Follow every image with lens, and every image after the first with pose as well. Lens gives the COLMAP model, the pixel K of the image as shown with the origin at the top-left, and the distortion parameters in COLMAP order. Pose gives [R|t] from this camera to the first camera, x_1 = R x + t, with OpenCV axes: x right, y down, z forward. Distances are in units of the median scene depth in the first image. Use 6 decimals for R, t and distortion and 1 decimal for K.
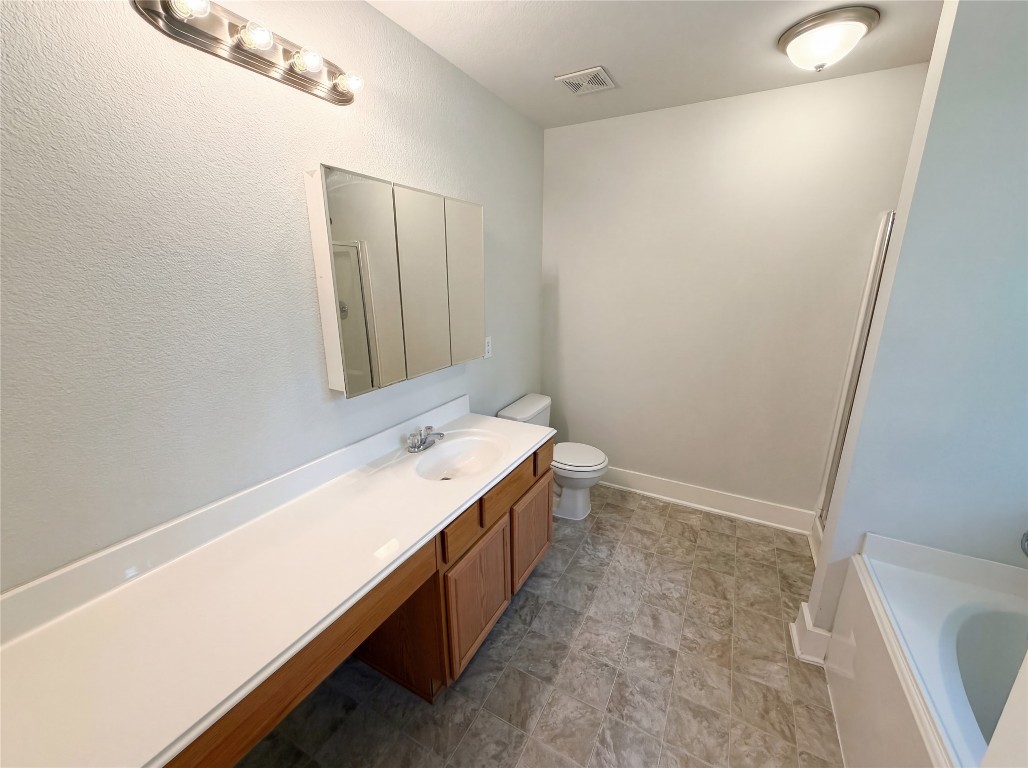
lens RADIAL K [[408.5, 0, 510.8], [0, 408.5, 384.1], [0, 0, 1]] dist [-0.001548, 0.000075]
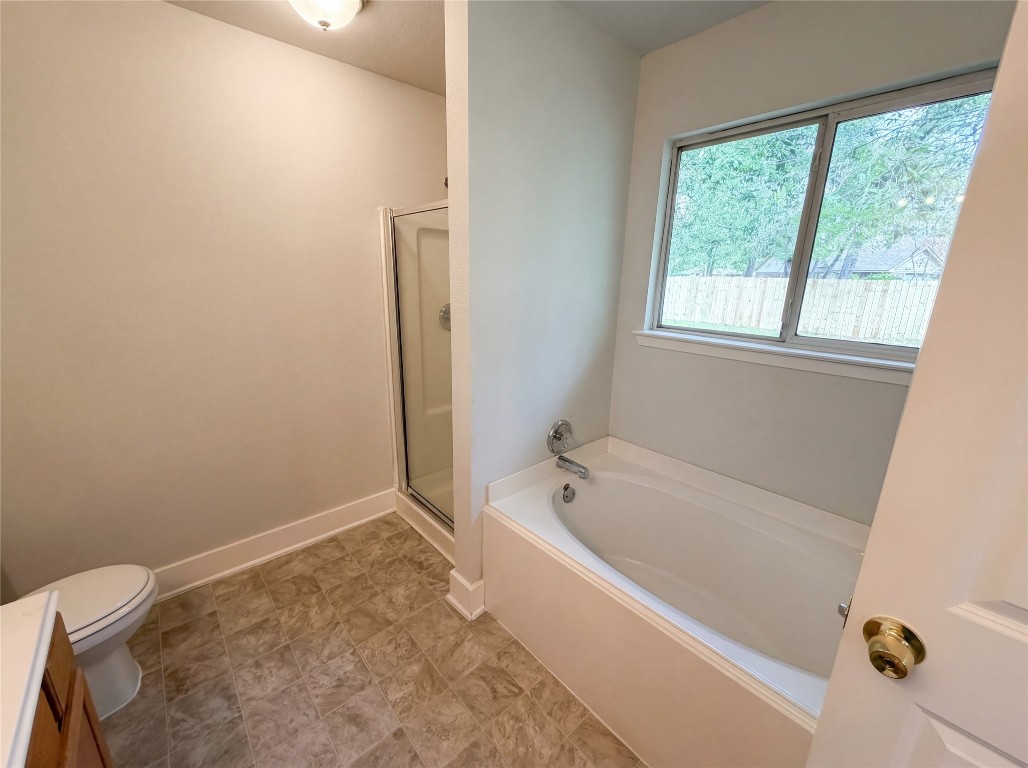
lens RADIAL K [[408.5, 0, 510.8], [0, 408.5, 384.1], [0, 0, 1]] dist [-0.001548, 0.000075]
pose [[0.334645, -0.235168, 0.912529, -0.074615], [0.228918, 0.959641, 0.163360, -0.059596], [-0.914117, 0.154227, 0.374973, 0.312557]]
